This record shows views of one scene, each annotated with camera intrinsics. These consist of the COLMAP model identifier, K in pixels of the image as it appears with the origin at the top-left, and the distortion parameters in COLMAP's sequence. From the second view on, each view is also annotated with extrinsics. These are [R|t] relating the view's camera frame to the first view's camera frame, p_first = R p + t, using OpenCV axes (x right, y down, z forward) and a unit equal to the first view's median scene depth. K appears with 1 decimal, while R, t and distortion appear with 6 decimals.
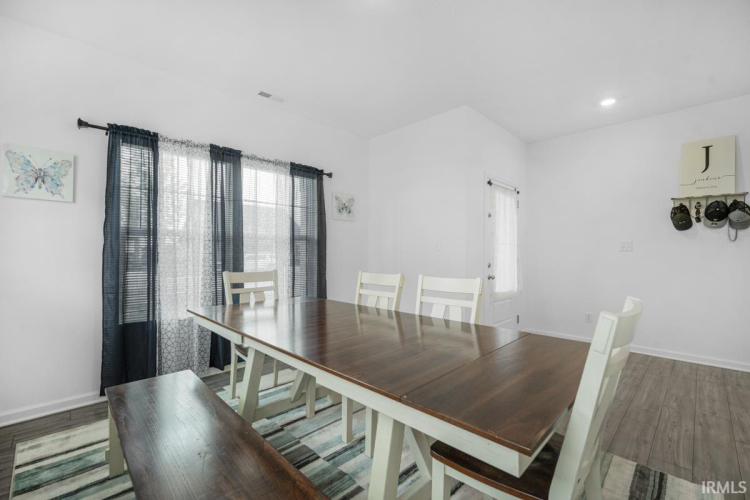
lens RADIAL K [[333.4, 0, 374.2], [0, 333.4, 251.2], [0, 0, 1]] dist [-0.000421, 0.000235]
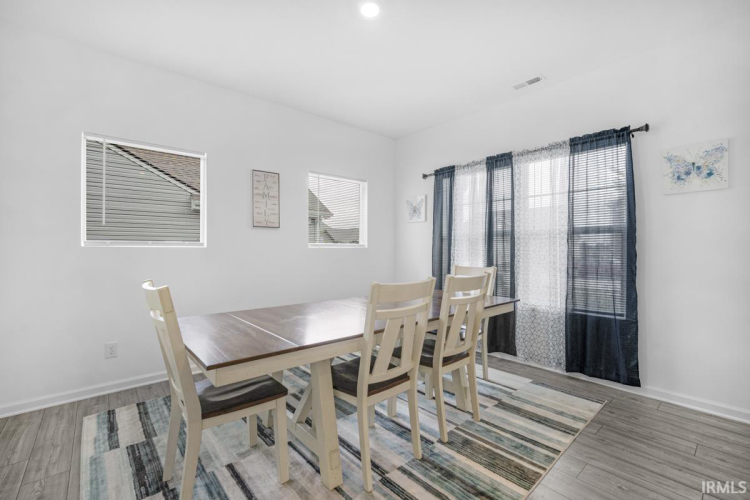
lens RADIAL K [[333.4, 0, 376.3], [0, 333.4, 250.1], [0, 0, 1]] dist [-0.000421, 0.000235]
pose [[-0.075940, -0.002297, -0.997110, 0.614674], [0.000848, 0.999997, -0.002368, 0.007562], [0.997112, -0.001025, -0.075938, 0.606736]]
